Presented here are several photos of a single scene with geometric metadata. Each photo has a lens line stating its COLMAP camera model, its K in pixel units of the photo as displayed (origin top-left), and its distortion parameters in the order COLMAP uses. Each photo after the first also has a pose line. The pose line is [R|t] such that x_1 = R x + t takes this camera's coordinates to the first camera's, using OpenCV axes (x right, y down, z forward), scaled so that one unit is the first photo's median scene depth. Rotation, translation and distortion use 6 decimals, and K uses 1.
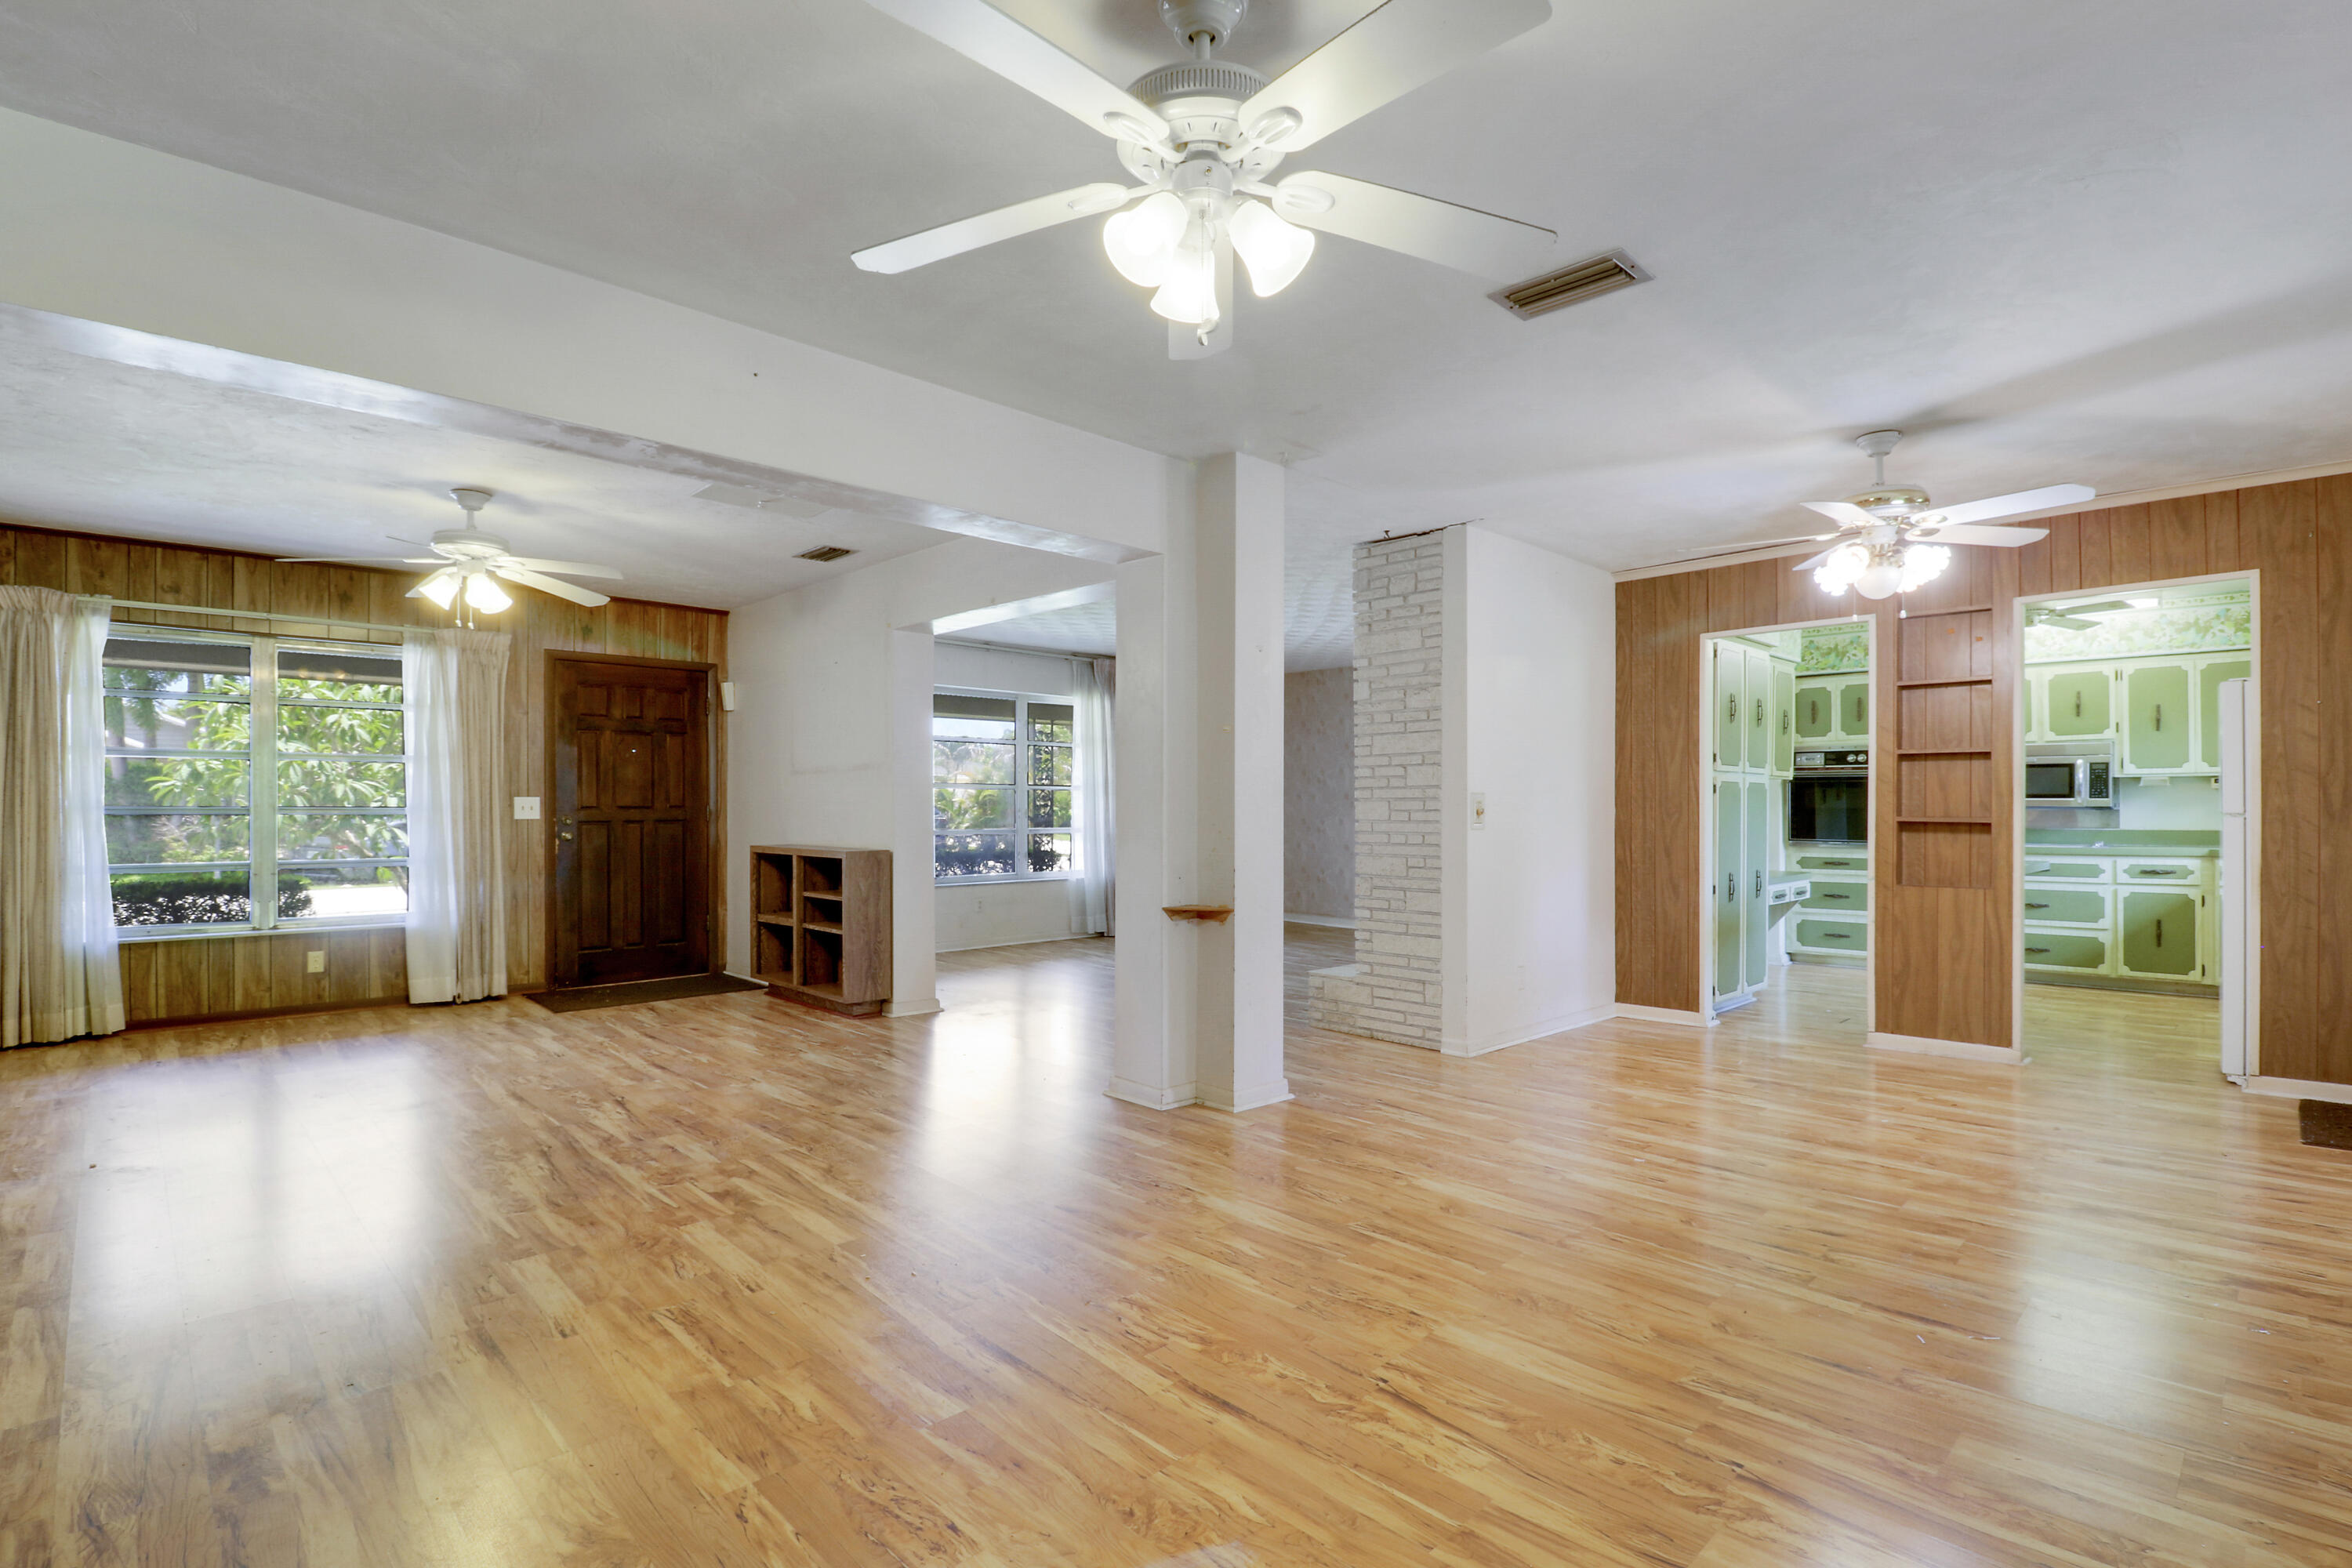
lens RADIAL K [[1097.3, 0, 1214.7], [0, 1097.3, 802.7], [0, 0, 1]] dist [-0.005411, -0.001487]
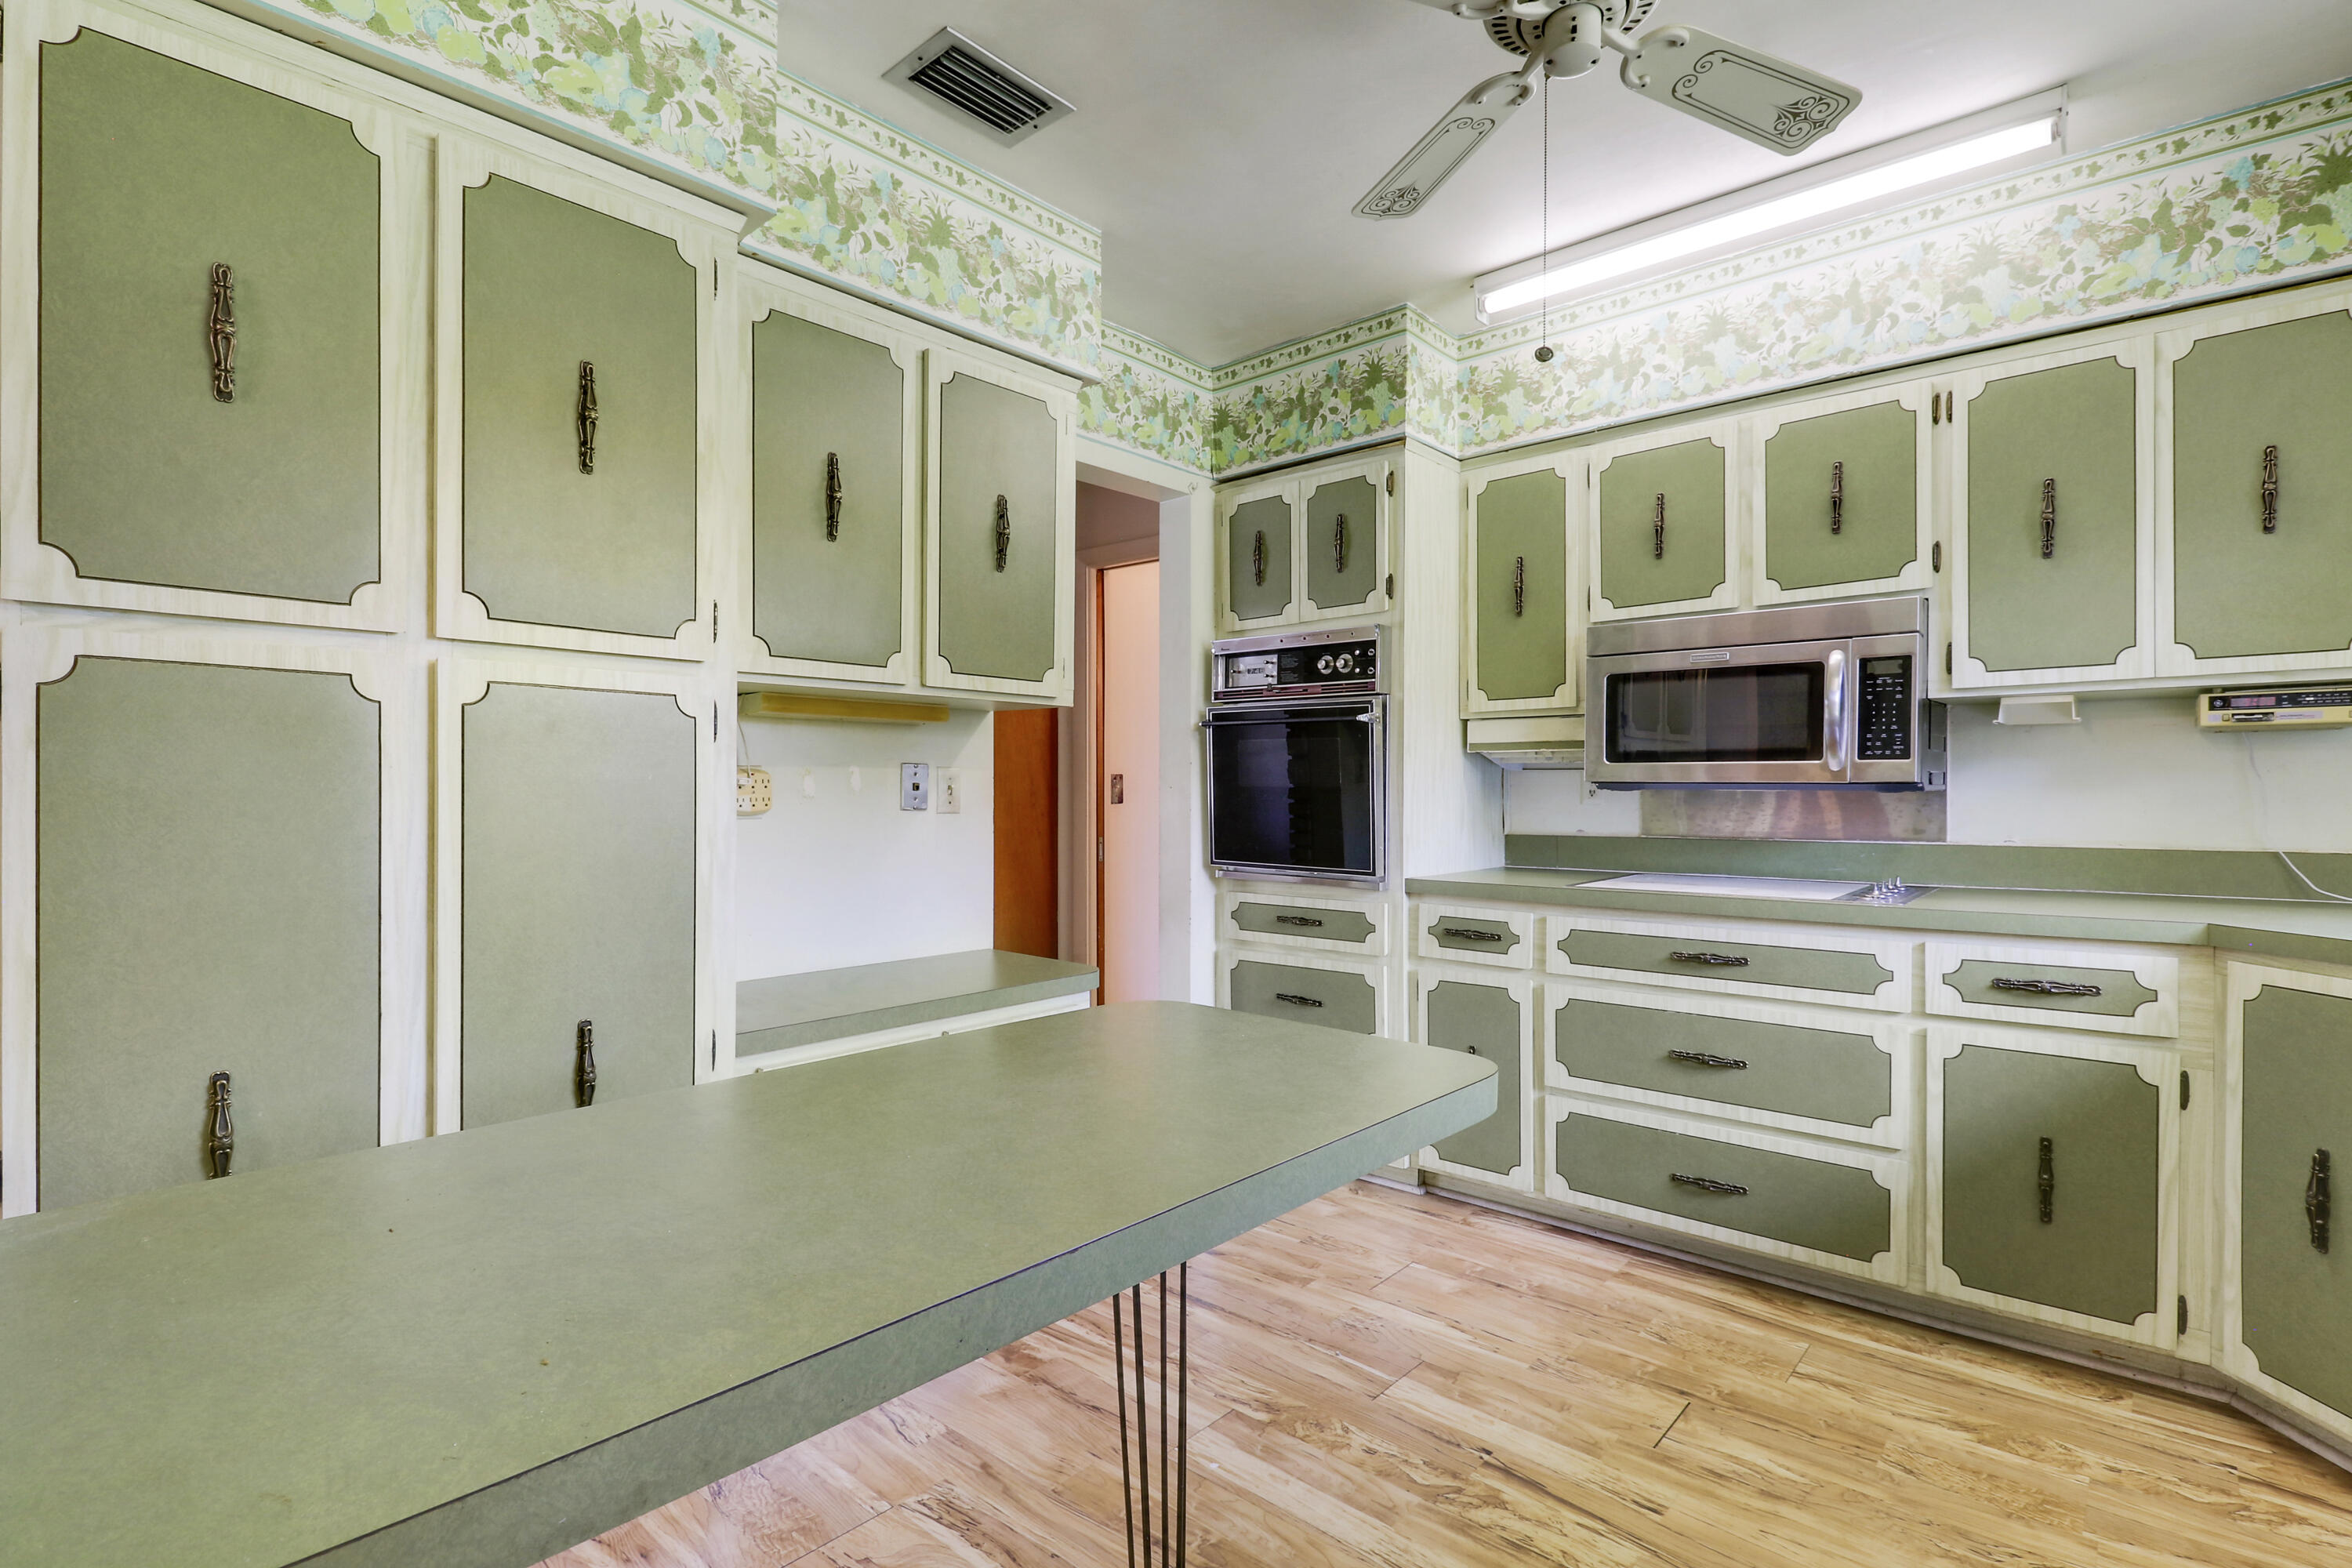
lens RADIAL K [[1097.3, 0, 1214.7], [0, 1097.3, 802.7], [0, 0, 1]] dist [-0.005411, -0.001487]
pose [[0.997234, 0.001916, 0.074302, 0.756336], [-0.002723, 0.999938, 0.010765, 0.009247], [-0.074277, -0.010938, 0.997178, 0.885295]]
